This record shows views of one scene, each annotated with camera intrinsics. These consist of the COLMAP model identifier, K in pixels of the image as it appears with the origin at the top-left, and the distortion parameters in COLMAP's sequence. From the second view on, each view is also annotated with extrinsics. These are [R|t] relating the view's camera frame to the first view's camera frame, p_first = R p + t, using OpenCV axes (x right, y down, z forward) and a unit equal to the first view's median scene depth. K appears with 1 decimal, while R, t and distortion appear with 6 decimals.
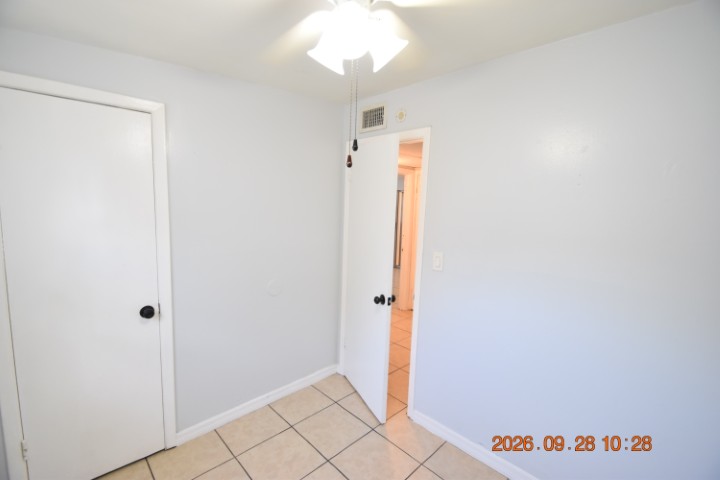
lens RADIAL K [[313.2, 0, 356.7], [0, 313.2, 242.7], [0, 0, 1]] dist [0.002874, -0.009245]
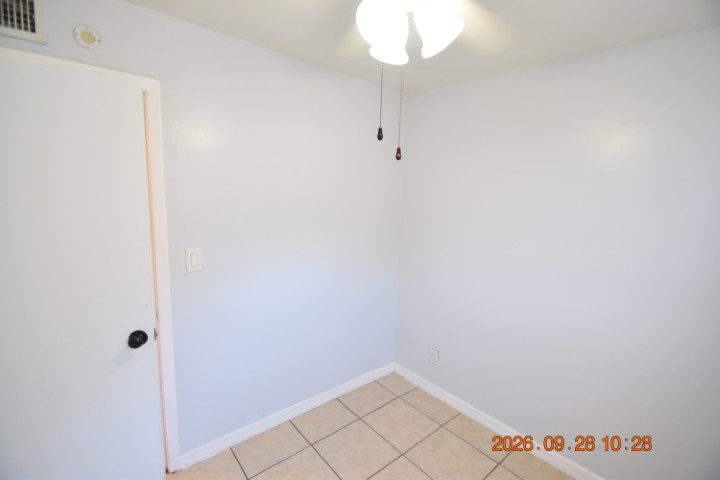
lens RADIAL K [[313.2, 0, 357.5], [0, 313.2, 241.9], [0, 0, 1]] dist [0.002874, -0.009245]
pose [[0.091087, -0.161396, 0.982677, -0.490757], [0.090431, 0.984043, 0.153238, -0.070593], [-0.991728, 0.074906, 0.104229, 0.490075]]
